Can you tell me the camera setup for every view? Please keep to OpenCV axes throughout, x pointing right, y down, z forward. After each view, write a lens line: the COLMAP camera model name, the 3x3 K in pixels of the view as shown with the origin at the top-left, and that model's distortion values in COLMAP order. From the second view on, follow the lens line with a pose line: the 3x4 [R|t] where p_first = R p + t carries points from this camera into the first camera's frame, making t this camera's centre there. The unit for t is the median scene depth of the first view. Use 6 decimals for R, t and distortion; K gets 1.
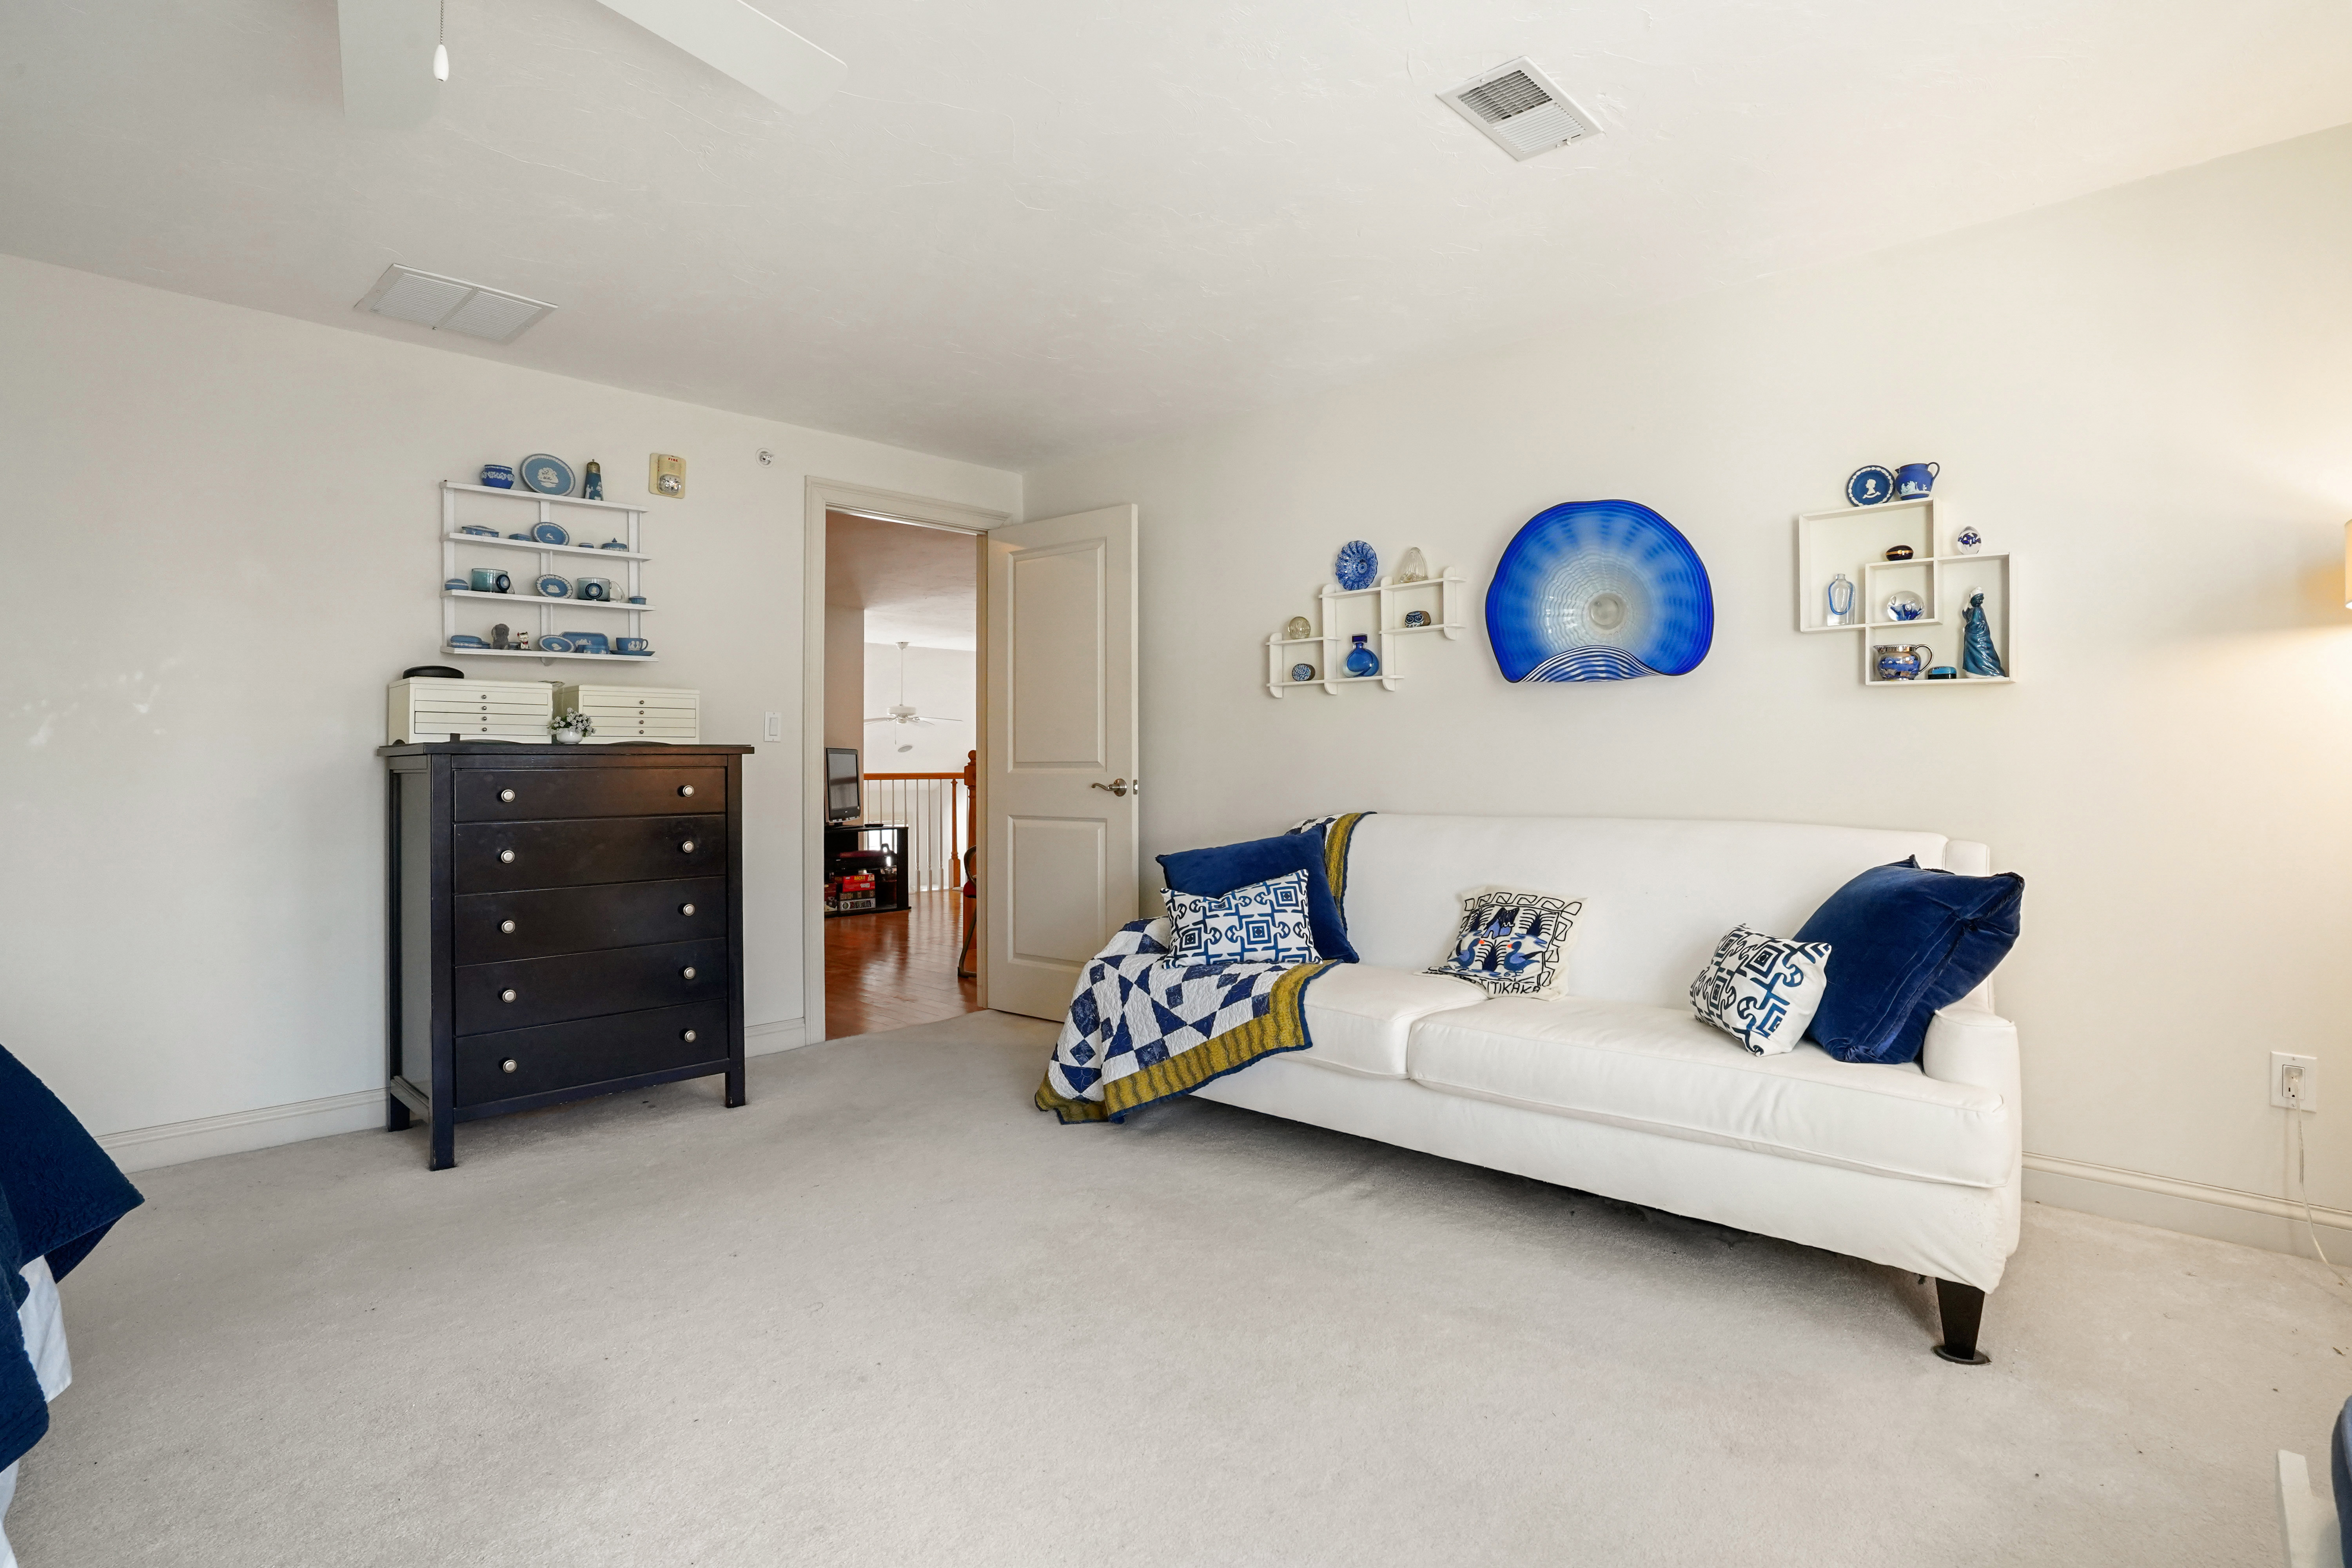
lens RADIAL K [[1176.6, 0, 1149.9], [0, 1176.6, 720.8], [0, 0, 1]] dist [-0.054032, 0.014344]
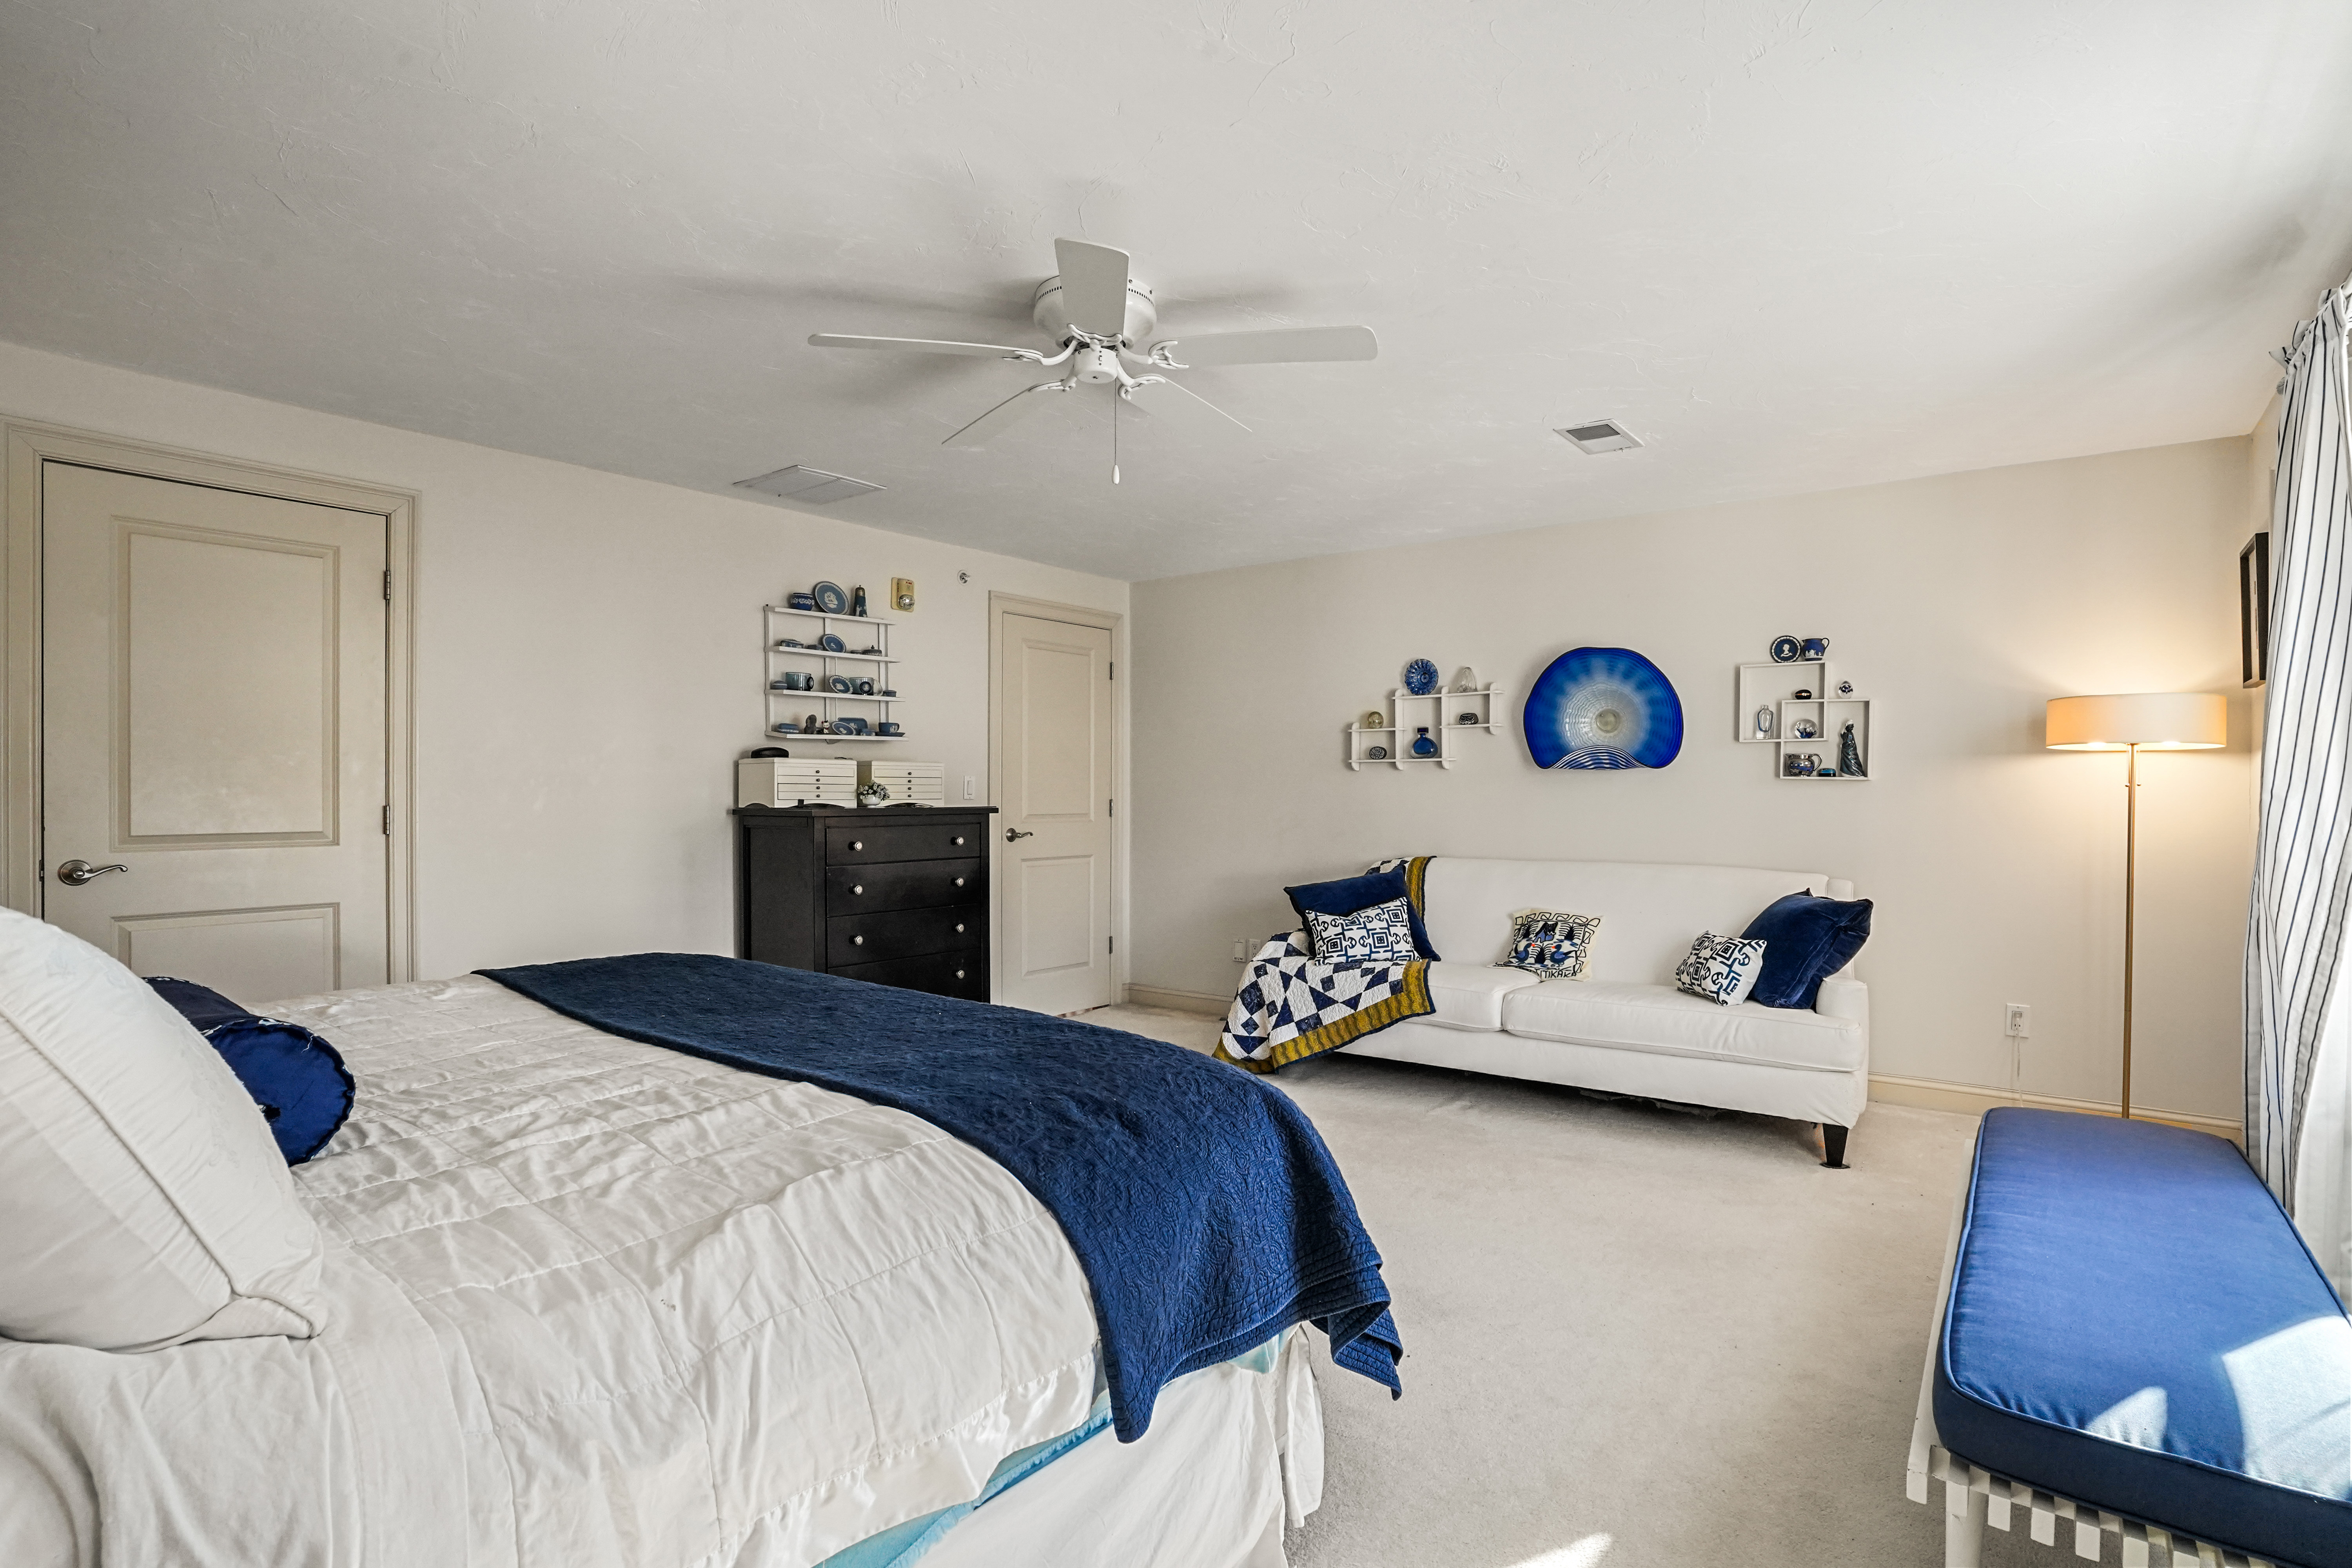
lens RADIAL K [[1171.3, 0, 1170.3], [0, 1171.3, 779.7], [0, 0, 1]] dist [-0.043794, 0.000730]
pose [[0.994577, 0.009100, 0.103607, -0.320180], [-0.011725, 0.999625, 0.024753, -0.052681], [-0.103343, -0.025833, 0.994310, -0.415517]]
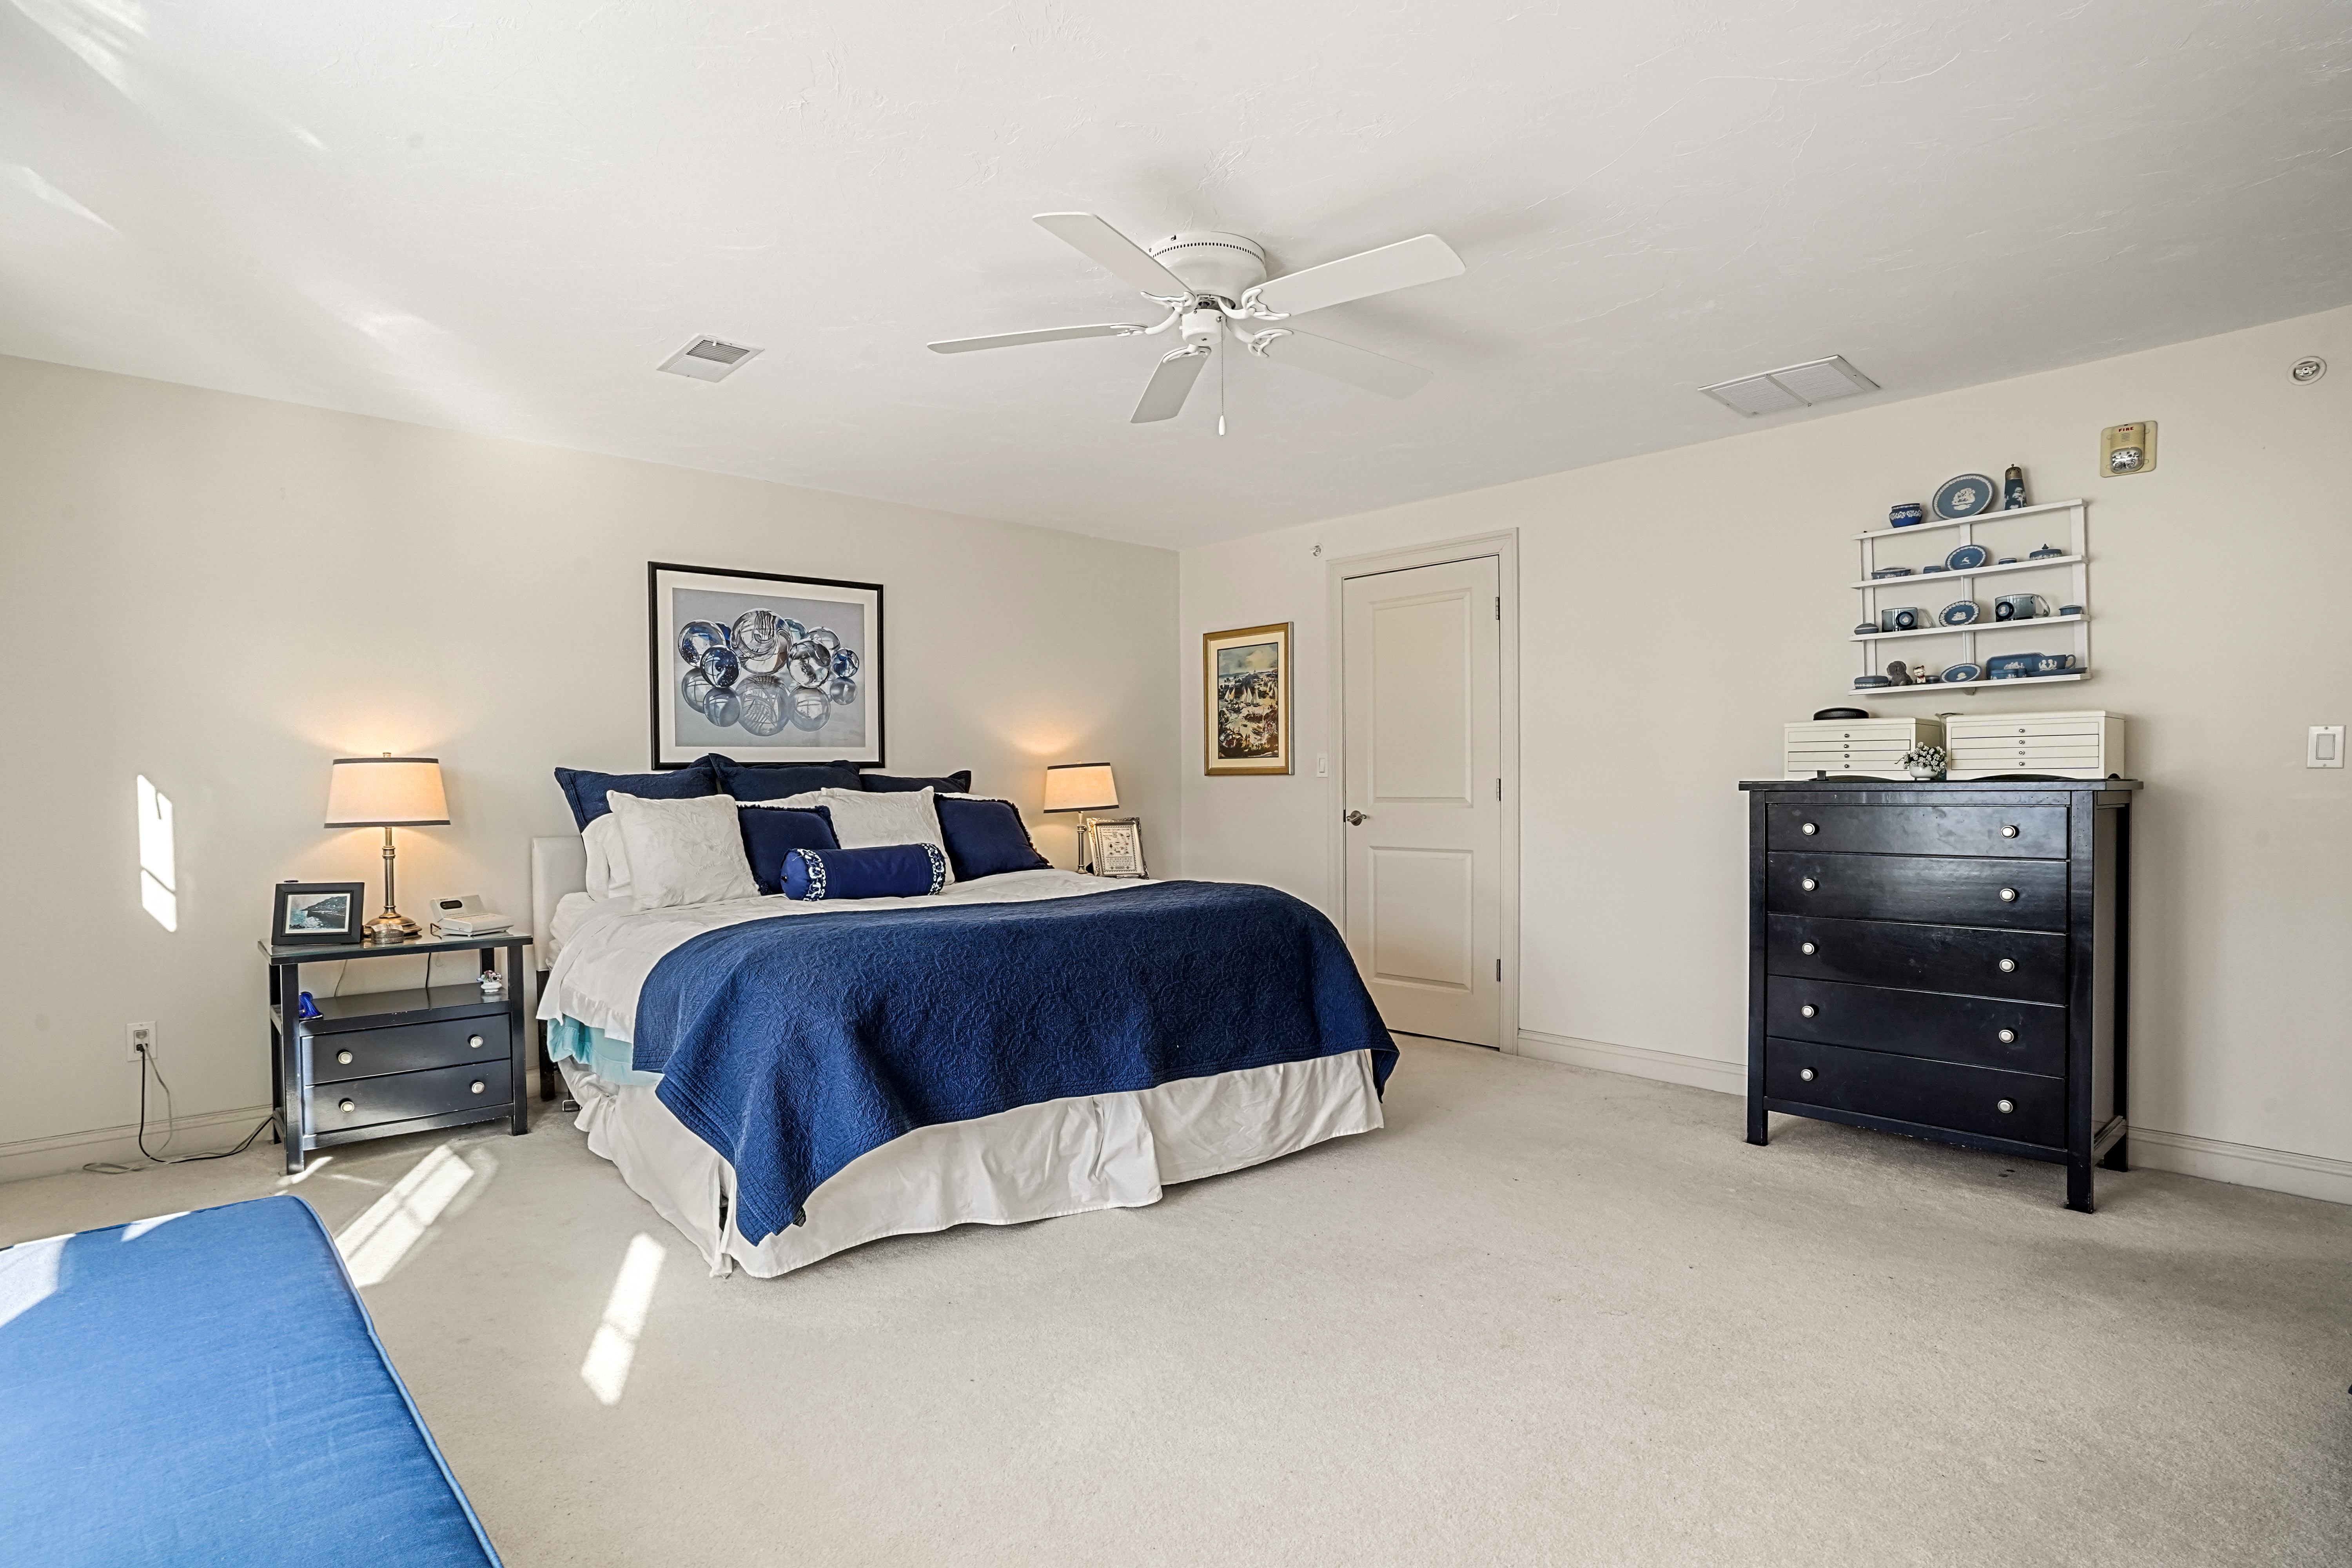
lens RADIAL K [[1171.3, 0, 1167.1], [0, 1171.3, 789.6], [0, 0, 1]] dist [-0.043794, 0.000730]
pose [[-0.059305, 0.017529, -0.998086, 0.552837], [0.046287, 0.998819, 0.014791, -0.016512], [0.997166, -0.045321, -0.060047, 0.453687]]
